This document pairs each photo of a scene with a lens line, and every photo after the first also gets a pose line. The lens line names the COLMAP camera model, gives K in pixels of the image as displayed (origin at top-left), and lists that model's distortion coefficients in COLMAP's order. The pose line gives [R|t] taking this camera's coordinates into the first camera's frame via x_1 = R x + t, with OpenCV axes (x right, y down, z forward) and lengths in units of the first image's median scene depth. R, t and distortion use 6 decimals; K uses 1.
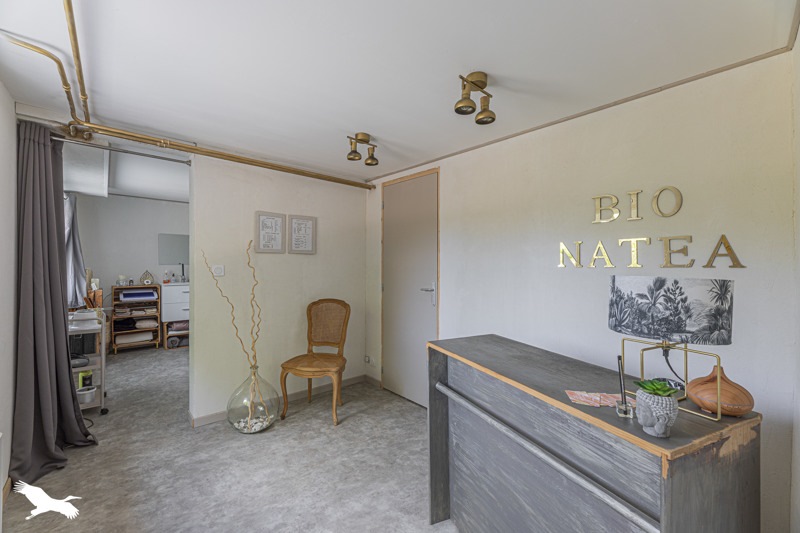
lens RADIAL K [[324.9, 0, 399.2], [0, 324.9, 264.9], [0, 0, 1]] dist [0.000640, 0.000047]
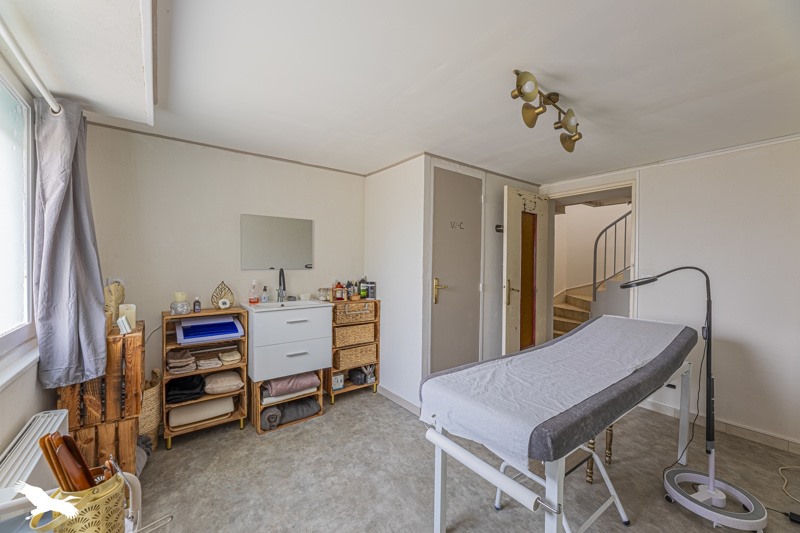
lens RADIAL K [[324.9, 0, 400.9], [0, 324.9, 265.5], [0, 0, 1]] dist [0.000640, 0.000047]
pose [[0.996175, -0.001995, -0.087363, -0.443225], [0.001951, 0.999998, -0.000585, -0.008948], [0.087364, 0.000412, 0.996176, 0.498915]]
